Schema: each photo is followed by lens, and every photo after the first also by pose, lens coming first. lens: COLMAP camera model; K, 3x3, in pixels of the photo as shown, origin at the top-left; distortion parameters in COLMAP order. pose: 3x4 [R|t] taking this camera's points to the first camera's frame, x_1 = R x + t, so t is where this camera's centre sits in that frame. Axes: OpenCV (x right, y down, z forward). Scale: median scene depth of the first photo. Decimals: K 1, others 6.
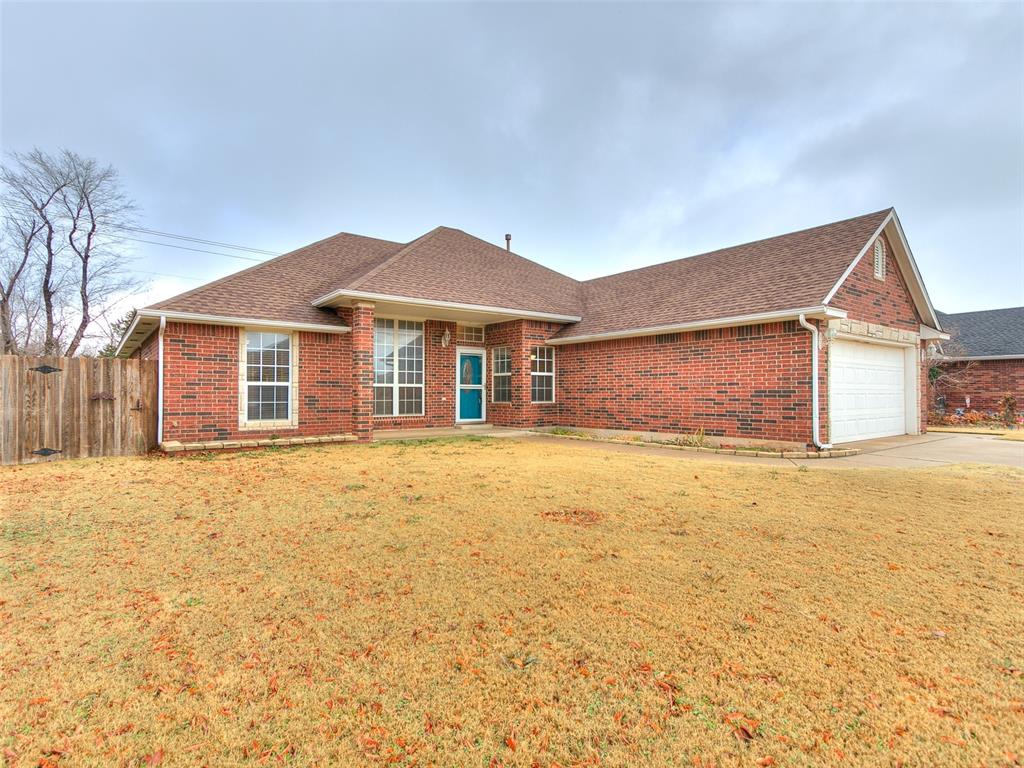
lens RADIAL K [[526.4, 0, 506.2], [0, 526.4, 388.2], [0, 0, 1]] dist [0.002753, -0.002730]
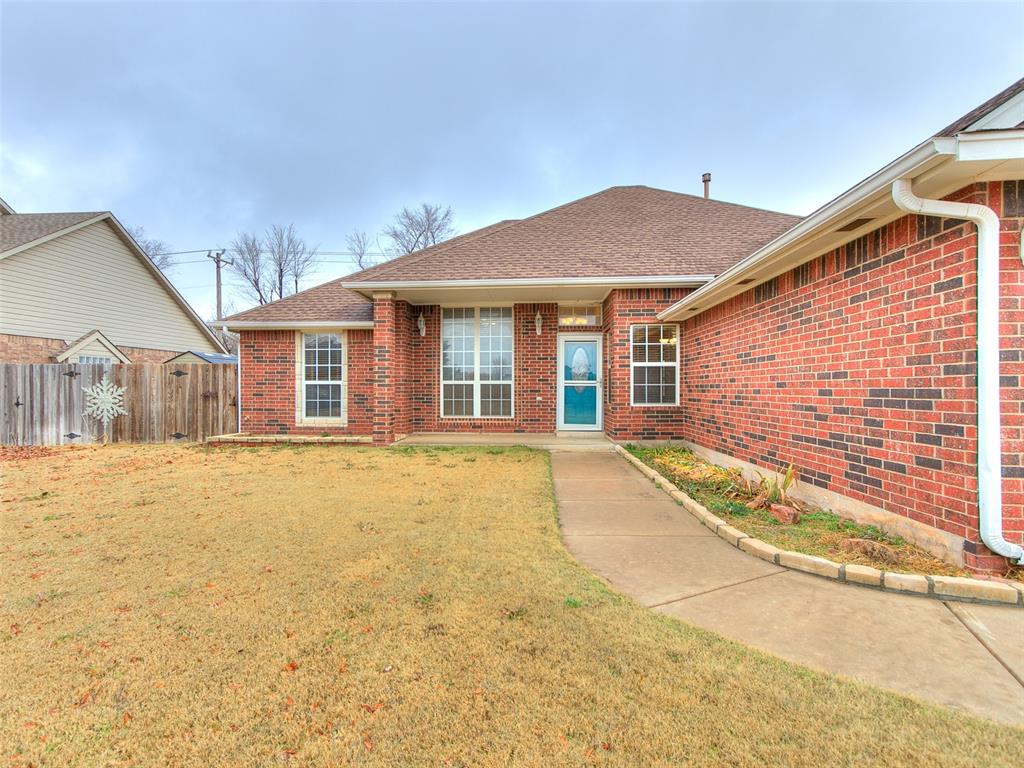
lens RADIAL K [[526.4, 0, 506.2], [0, 526.4, 388.2], [0, 0, 1]] dist [0.002753, -0.002730]
pose [[0.741978, -0.000404, -0.670424, 0.510743], [0.006020, 0.999964, 0.006061, -0.001338], [0.670397, -0.008533, 0.741953, 0.466473]]
